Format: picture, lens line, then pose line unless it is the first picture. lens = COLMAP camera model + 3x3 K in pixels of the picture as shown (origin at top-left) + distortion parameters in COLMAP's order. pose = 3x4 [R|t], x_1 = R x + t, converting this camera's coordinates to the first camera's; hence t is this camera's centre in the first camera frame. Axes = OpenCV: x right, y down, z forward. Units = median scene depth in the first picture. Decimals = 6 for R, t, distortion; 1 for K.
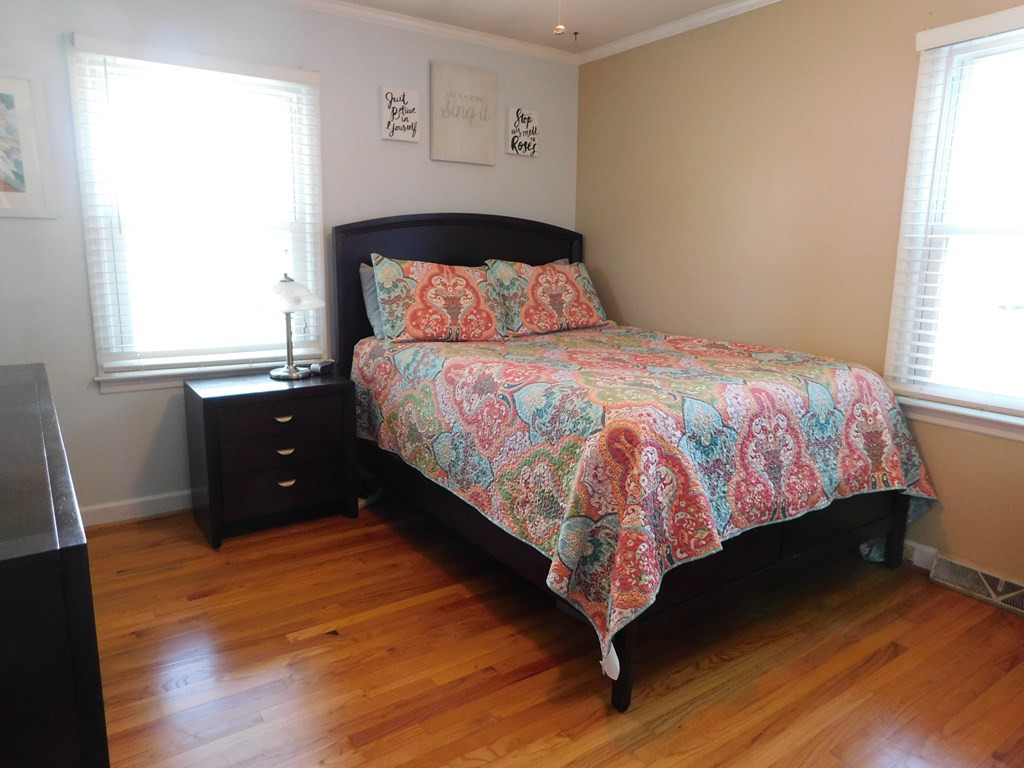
lens RADIAL K [[668.7, 0, 506.3], [0, 668.7, 382.4], [0, 0, 1]] dist [-0.080538, 0.059500]
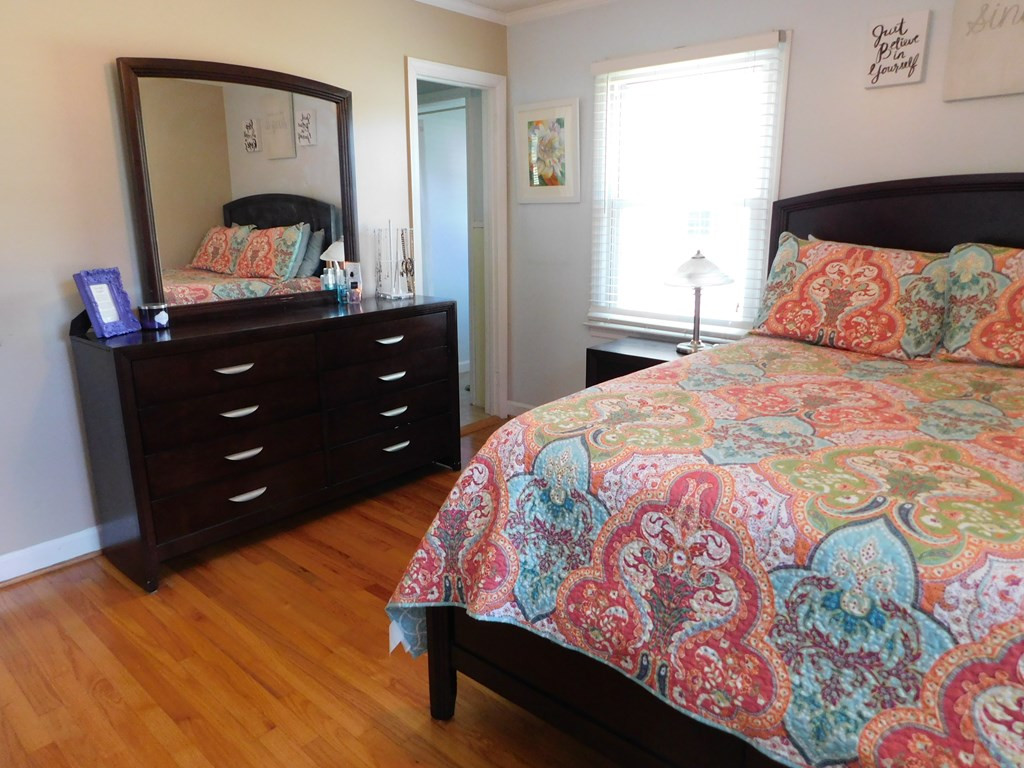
lens RADIAL K [[668.7, 0, 506.3], [0, 668.7, 382.4], [0, 0, 1]] dist [-0.080538, 0.059500]
pose [[0.253252, 0.219986, -0.942056, 0.832550], [-0.176826, 0.967922, 0.178491, -0.136279], [0.951103, 0.121376, 0.284028, 0.634069]]
